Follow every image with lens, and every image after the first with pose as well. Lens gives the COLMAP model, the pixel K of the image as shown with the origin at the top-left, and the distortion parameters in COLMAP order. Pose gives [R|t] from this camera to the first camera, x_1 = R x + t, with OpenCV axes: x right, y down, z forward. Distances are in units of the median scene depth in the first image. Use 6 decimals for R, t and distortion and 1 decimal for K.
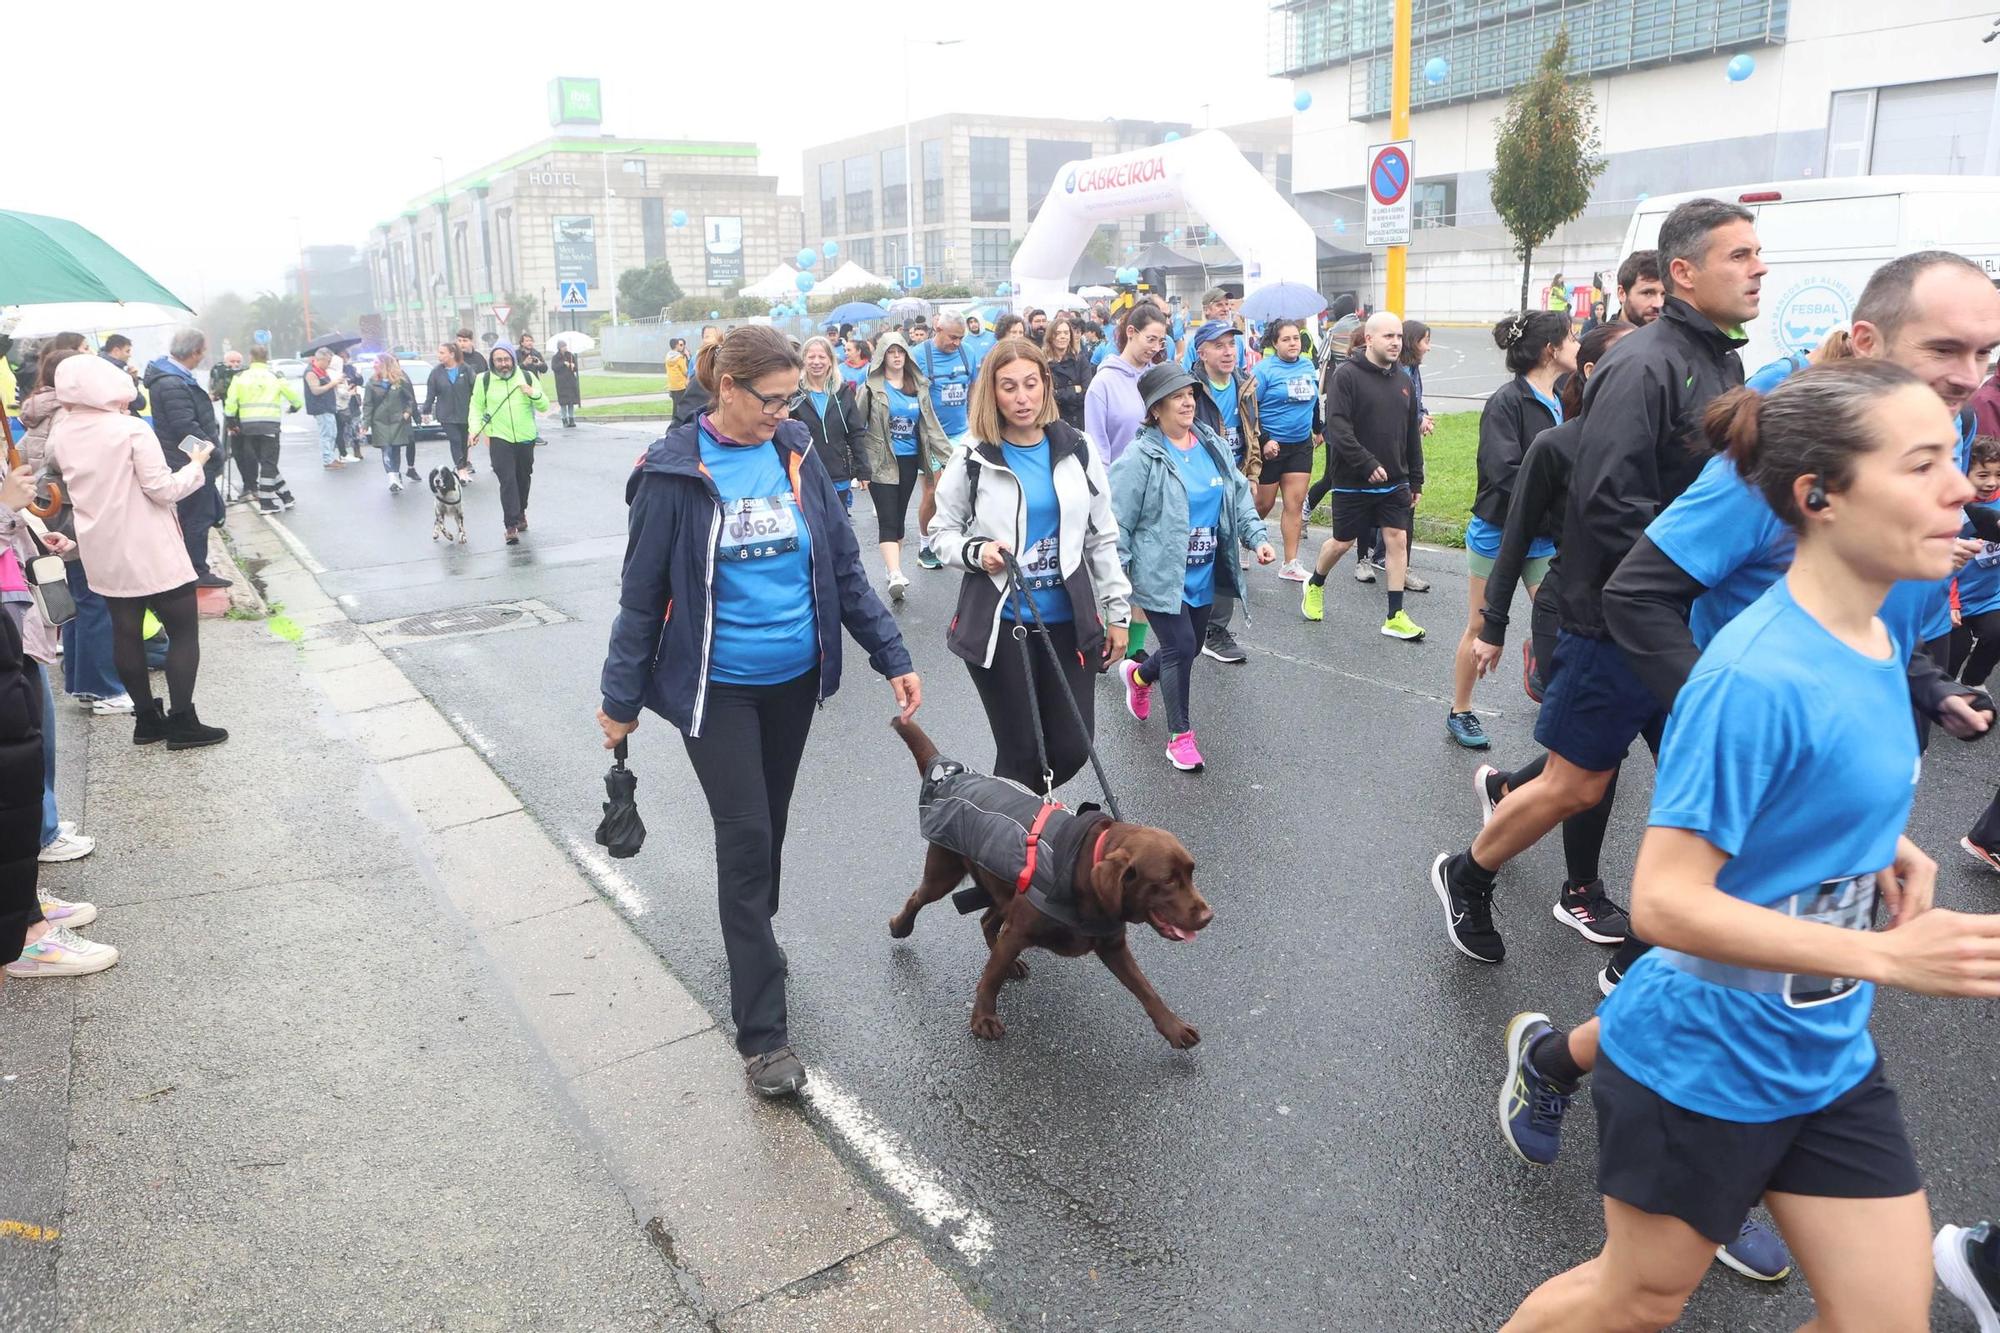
lens RADIAL K [[1512.3, 0, 997.1], [0, 1512.3, 673.3], [0, 0, 1]] dist [-0.103187, 0.096181]
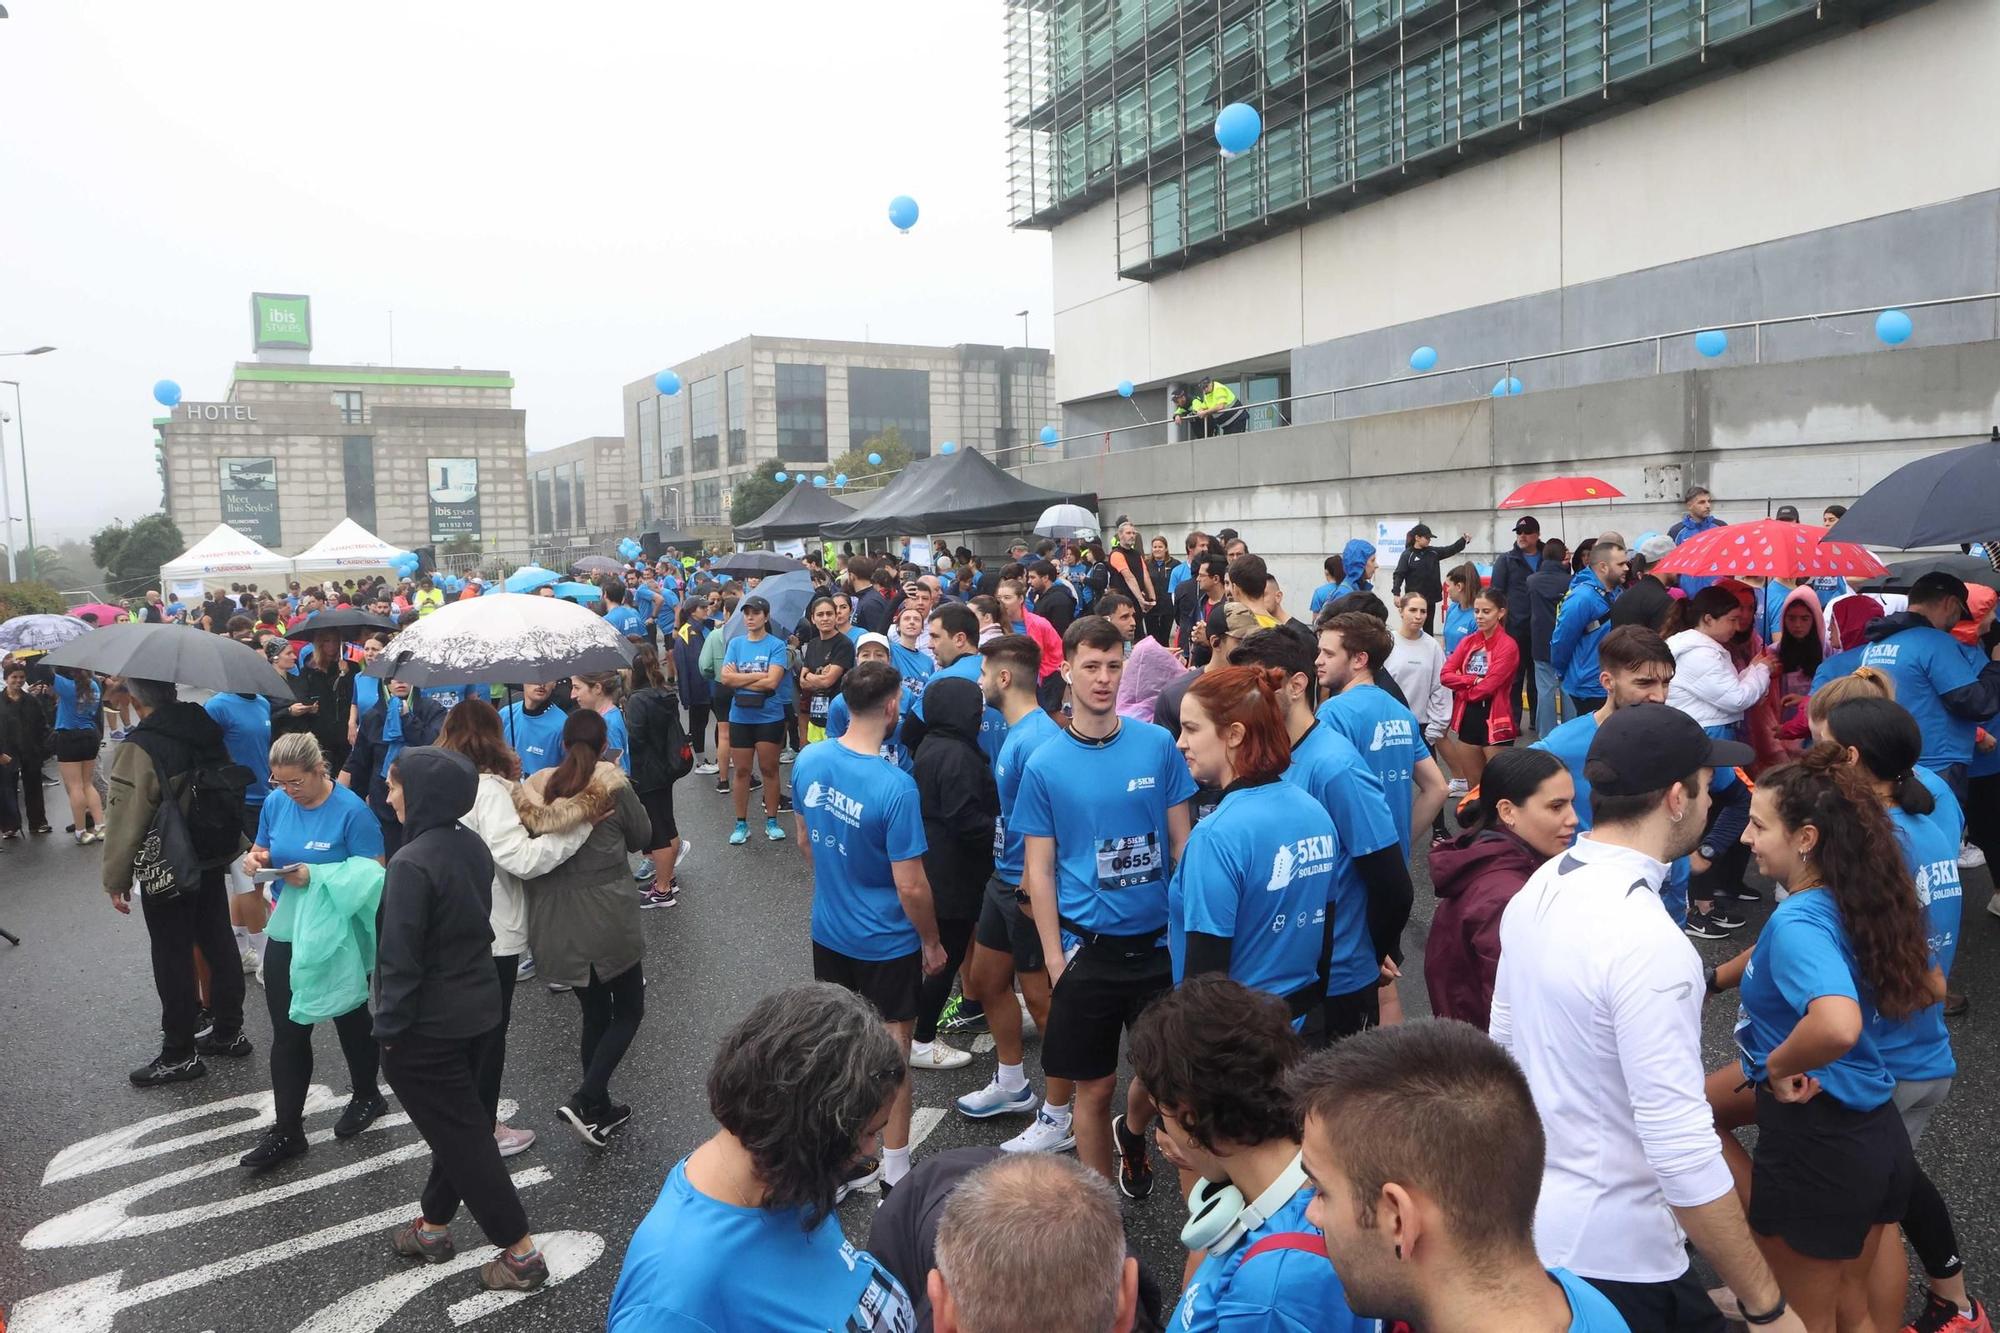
lens RADIAL K [[1401.6, 0, 1000.0], [0, 1401.6, 666.5], [0, 0, 1]] dist [-0.105665, 0.078153]
pose [[0.999873, -0.007807, 0.013861, 0.107813], [0.009822, 0.988362, -0.151805, -0.079596], [-0.012515, 0.151922, 0.988313, 0.282319]]
